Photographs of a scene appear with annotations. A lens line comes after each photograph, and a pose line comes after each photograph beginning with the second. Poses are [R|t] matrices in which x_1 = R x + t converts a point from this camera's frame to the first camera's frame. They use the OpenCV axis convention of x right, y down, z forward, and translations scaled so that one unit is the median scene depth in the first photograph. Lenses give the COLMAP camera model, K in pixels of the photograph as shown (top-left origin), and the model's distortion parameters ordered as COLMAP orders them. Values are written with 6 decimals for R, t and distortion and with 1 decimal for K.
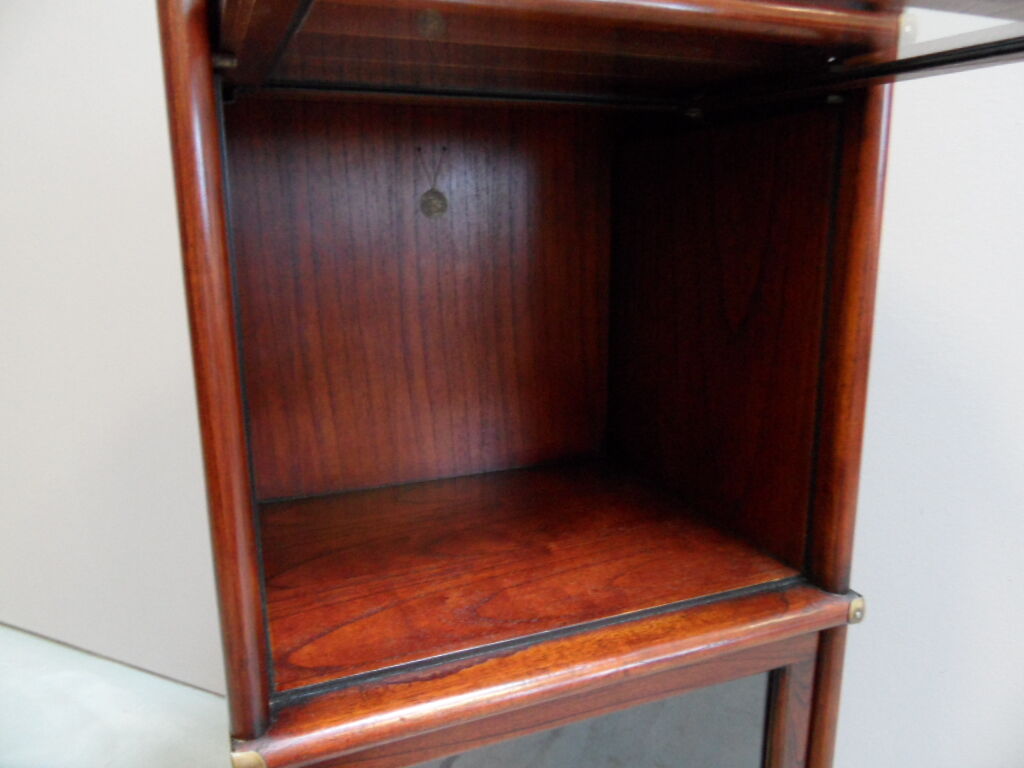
lens RADIAL K [[748.4, 0, 514.4], [0, 748.4, 379.2], [0, 0, 1]] dist [-0.015107, 0.025559]
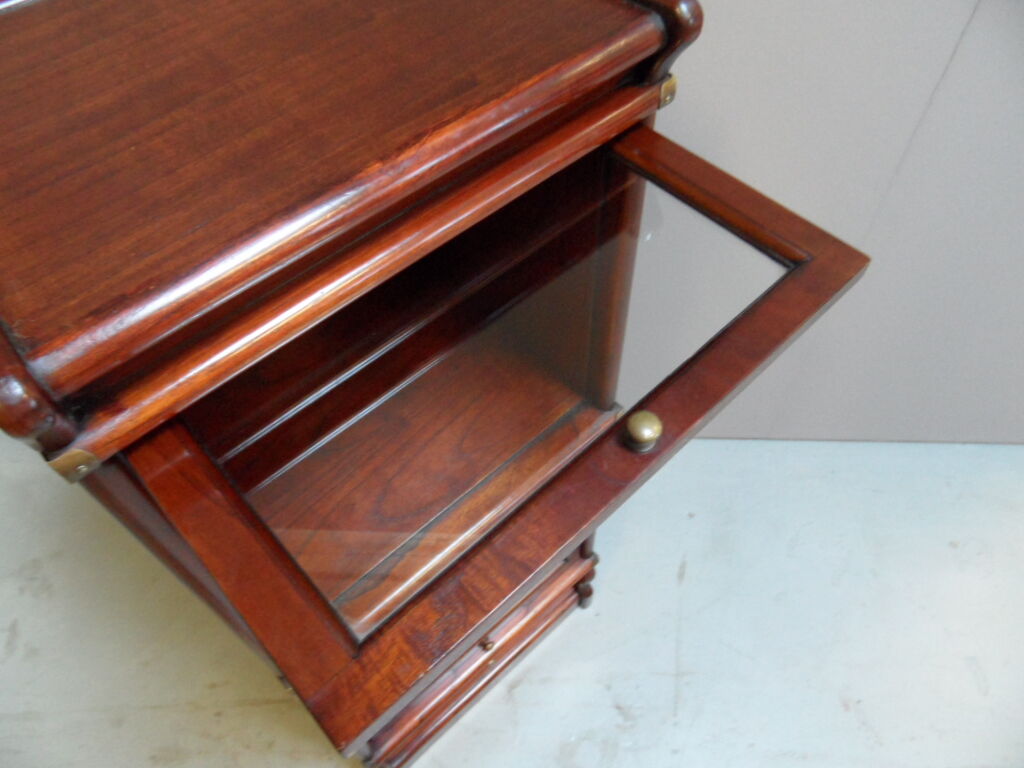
lens RADIAL K [[748.4, 0, 508.8], [0, 748.4, 391.6], [0, 0, 1]] dist [-0.015107, 0.025559]
pose [[0.935418, -0.295542, 0.194029, -0.028011], [0.094130, 0.737199, 0.669086, -0.762233], [-0.340782, -0.607612, 0.717409, 0.023788]]
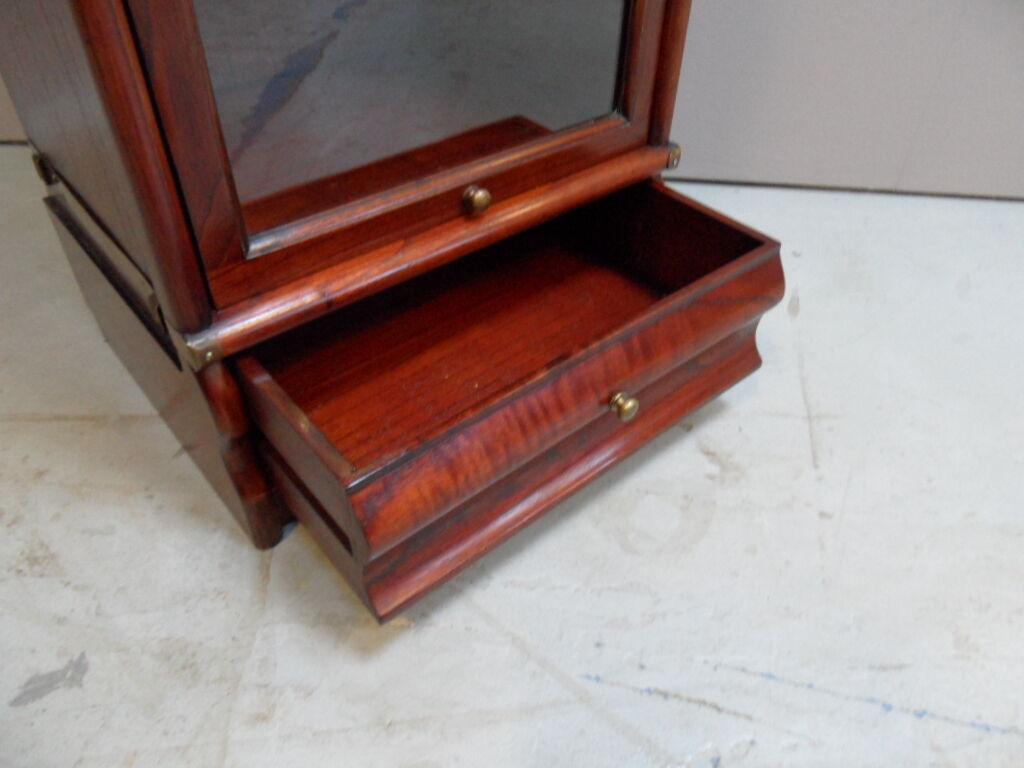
lens RADIAL K [[748.4, 0, 514.3], [0, 748.4, 379.9], [0, 0, 1]] dist [-0.015107, 0.025559]
pose [[0.945041, -0.193354, 0.263652, -0.155129], [0.042563, 0.872285, 0.487142, 0.750797], [-0.324170, -0.449147, 0.832575, 0.094268]]
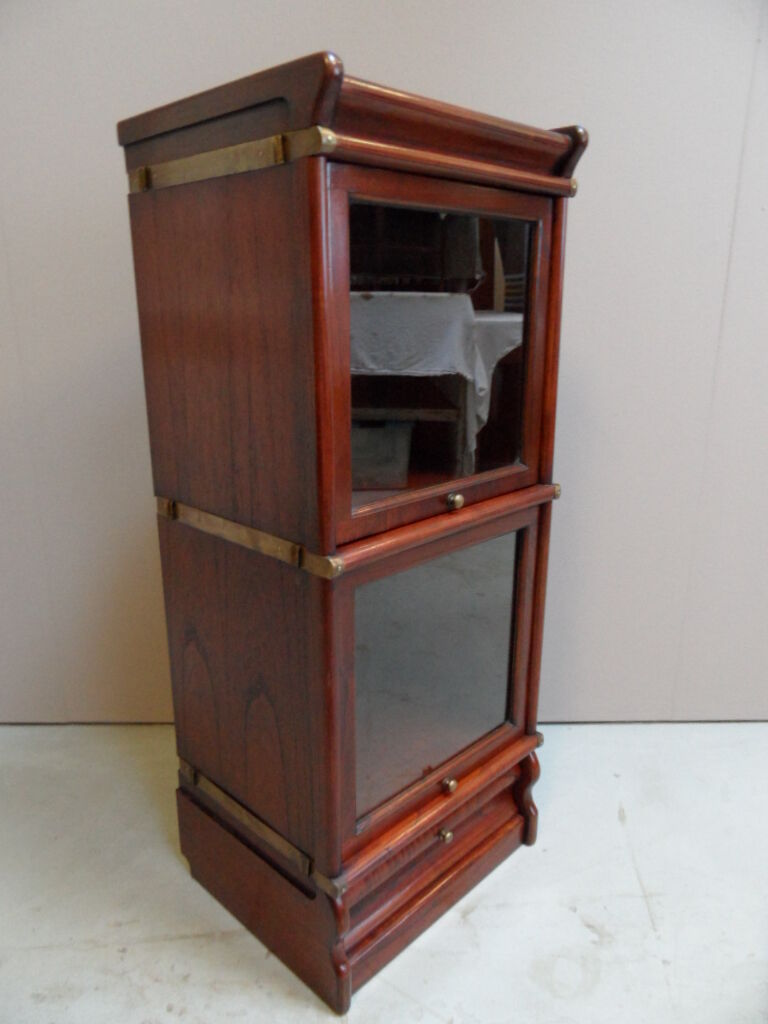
lens RADIAL K [[748.4, 0, 384.3], [0, 748.4, 510.2], [0, 0, 1]] dist [-0.015107, 0.025559]
pose [[0.913000, -0.104164, 0.394438, -0.717853], [0.079846, 0.993780, 0.077621, 0.171667], [-0.400070, -0.039374, 0.915638, -0.595863]]
